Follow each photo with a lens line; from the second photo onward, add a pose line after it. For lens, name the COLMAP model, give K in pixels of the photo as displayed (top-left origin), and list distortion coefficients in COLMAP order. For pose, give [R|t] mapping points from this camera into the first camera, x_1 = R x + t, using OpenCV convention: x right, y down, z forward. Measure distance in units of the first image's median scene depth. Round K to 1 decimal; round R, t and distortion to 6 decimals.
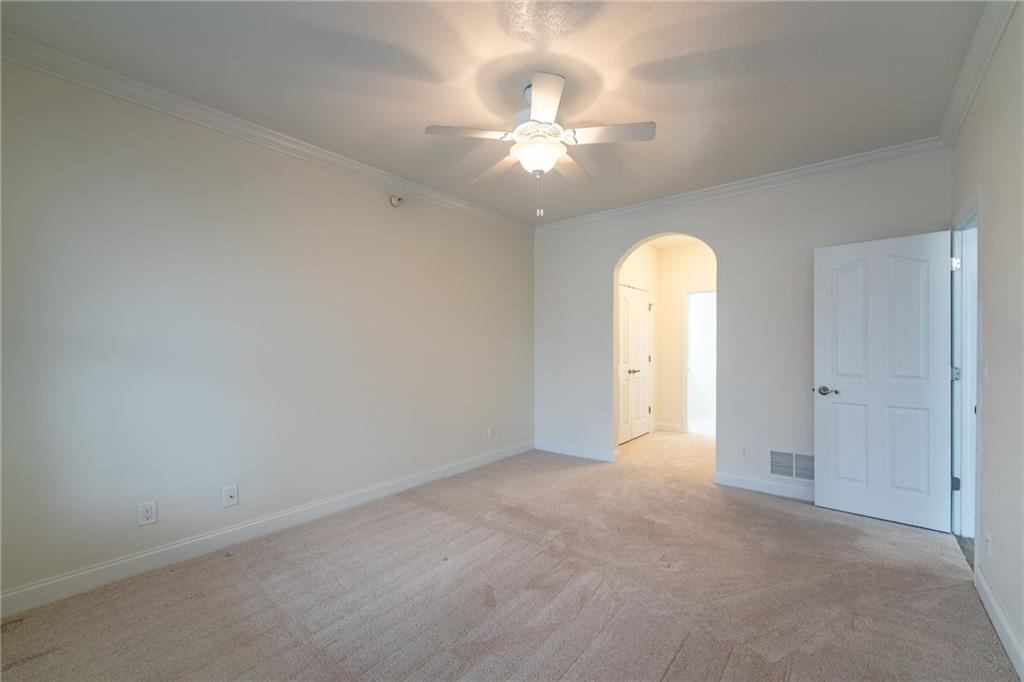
lens RADIAL K [[421.1, 0, 513.2], [0, 421.1, 345.5], [0, 0, 1]] dist [-0.001057, -0.000423]
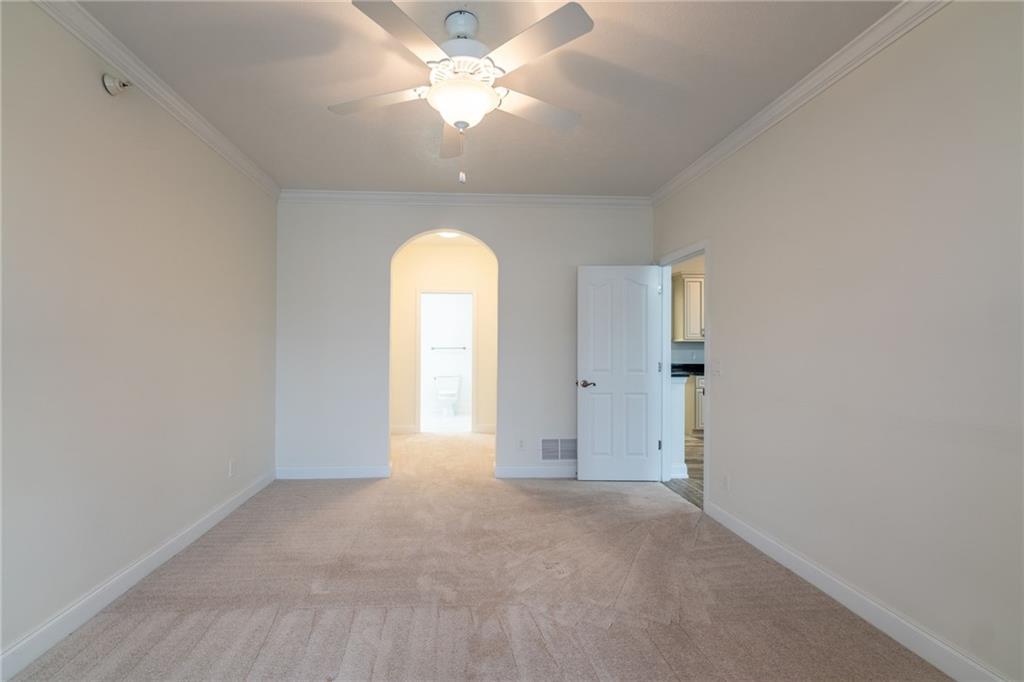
lens RADIAL K [[433.8, 0, 511.4], [0, 433.8, 343.4], [0, 0, 1]] dist [0.001155, -0.000440]
pose [[0.747032, 0.010460, 0.664706, -0.254649], [-0.008491, 0.999945, -0.006193, 0.000342], [-0.664734, -0.001018, 0.747079, 0.210390]]
